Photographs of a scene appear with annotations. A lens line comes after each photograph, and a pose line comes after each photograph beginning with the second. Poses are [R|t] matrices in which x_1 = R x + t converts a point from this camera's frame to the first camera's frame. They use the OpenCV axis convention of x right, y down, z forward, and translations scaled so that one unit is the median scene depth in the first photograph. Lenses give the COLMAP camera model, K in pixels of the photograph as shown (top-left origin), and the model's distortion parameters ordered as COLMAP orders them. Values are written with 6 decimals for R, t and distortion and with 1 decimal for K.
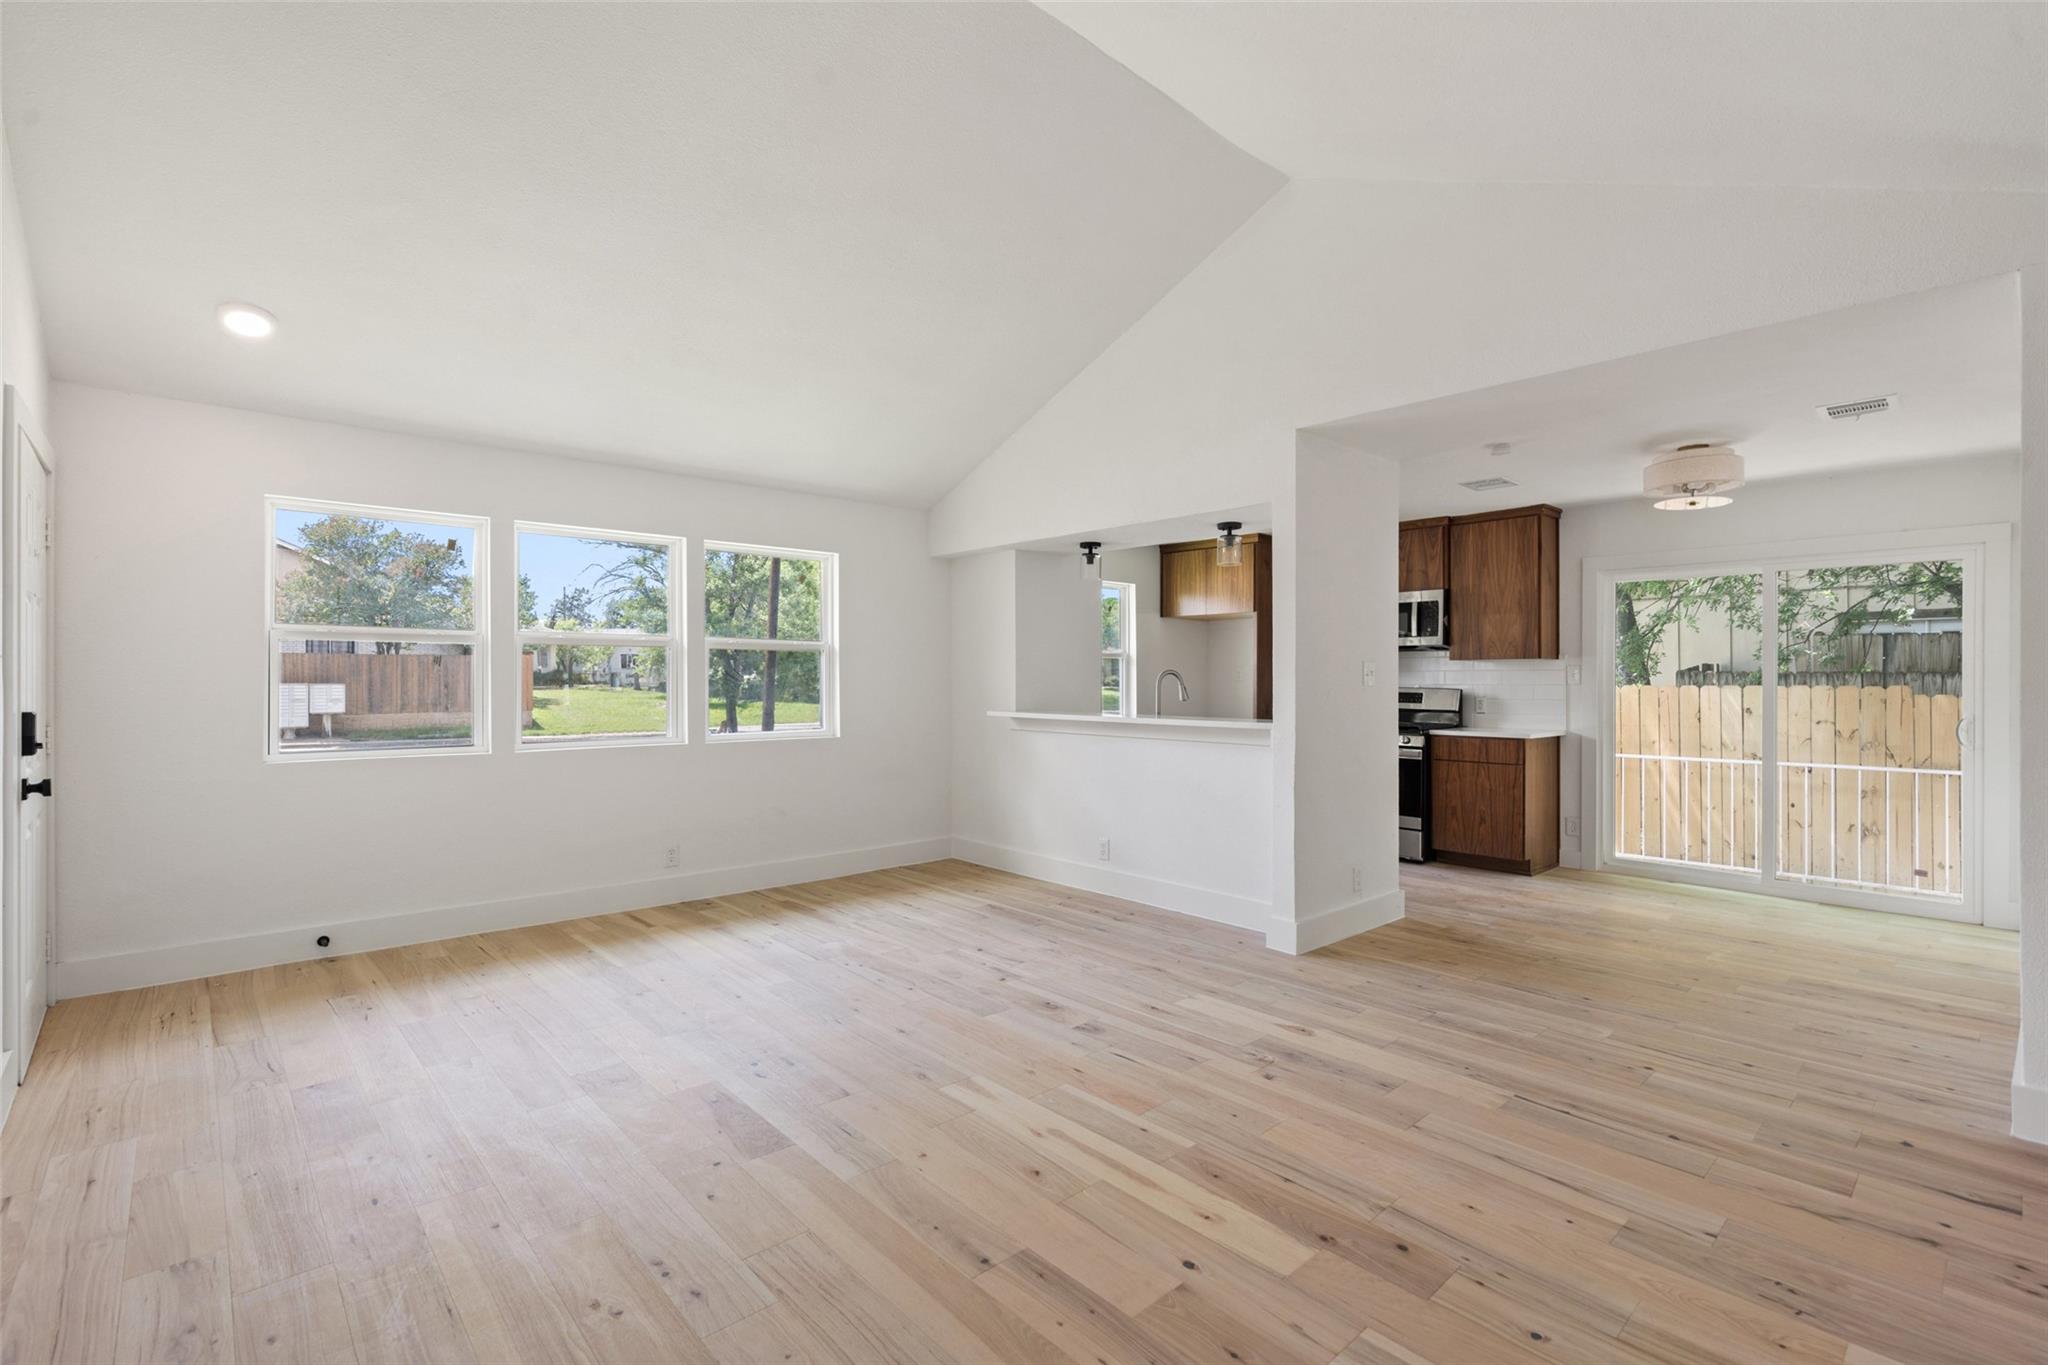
lens RADIAL K [[920.9, 0, 1024.0], [0, 920.9, 682.5], [0, 0, 1]] dist [-0.000736, -0.000148]
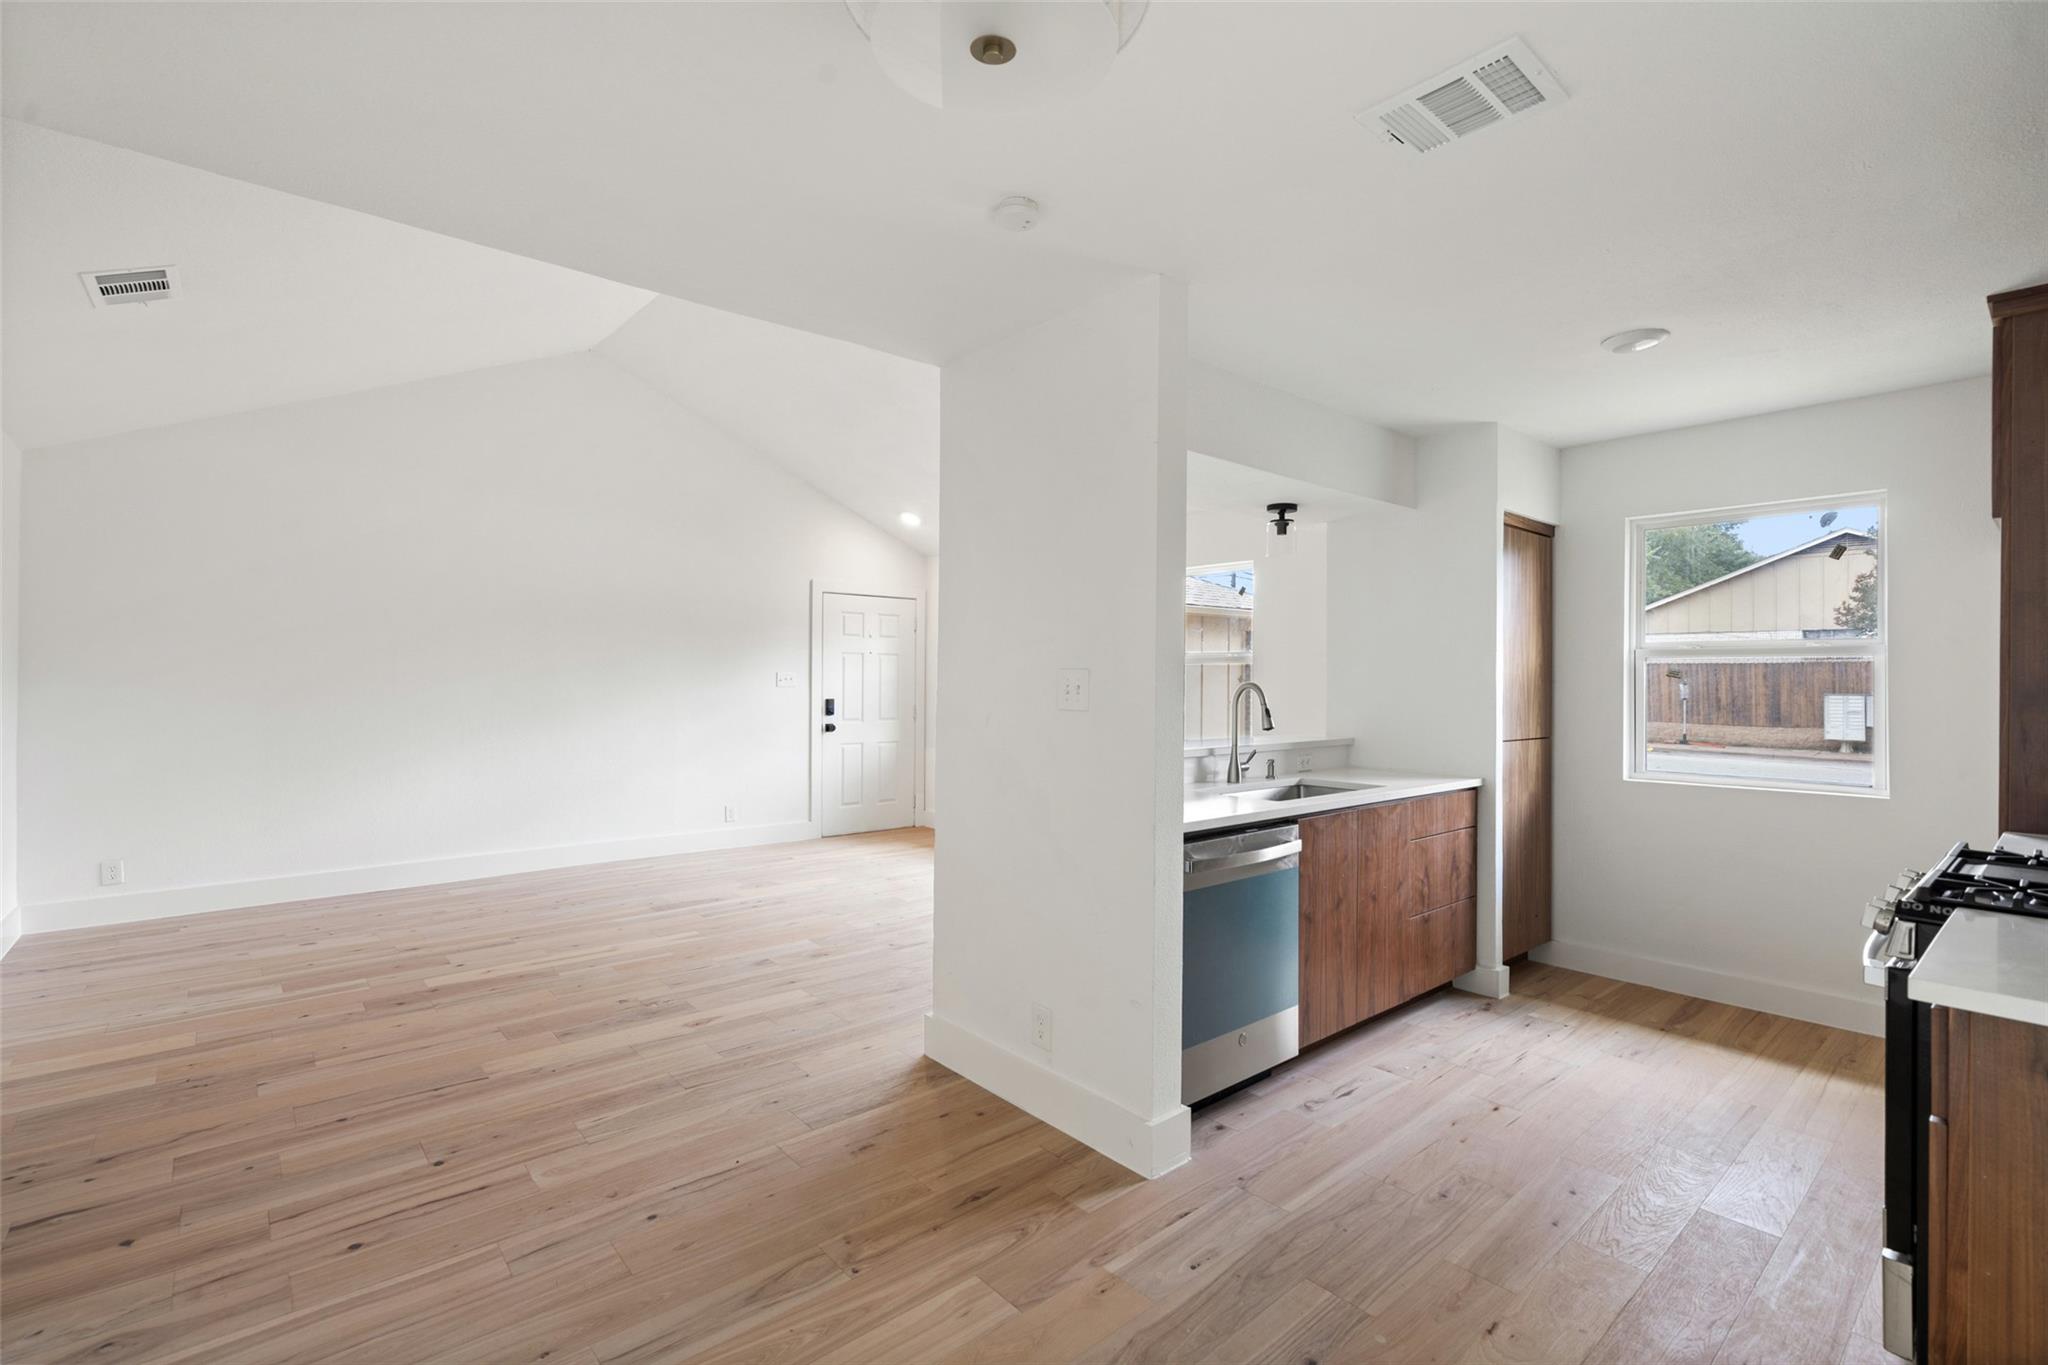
lens RADIAL K [[920.9, 0, 1024.0], [0, 920.9, 682.5], [0, 0, 1]] dist [-0.000736, -0.000148]
pose [[-0.023891, 0.001991, -0.999713, 1.243929], [-0.008843, 0.999958, 0.002202, -0.020964], [0.999675, 0.008893, -0.023873, 1.283509]]
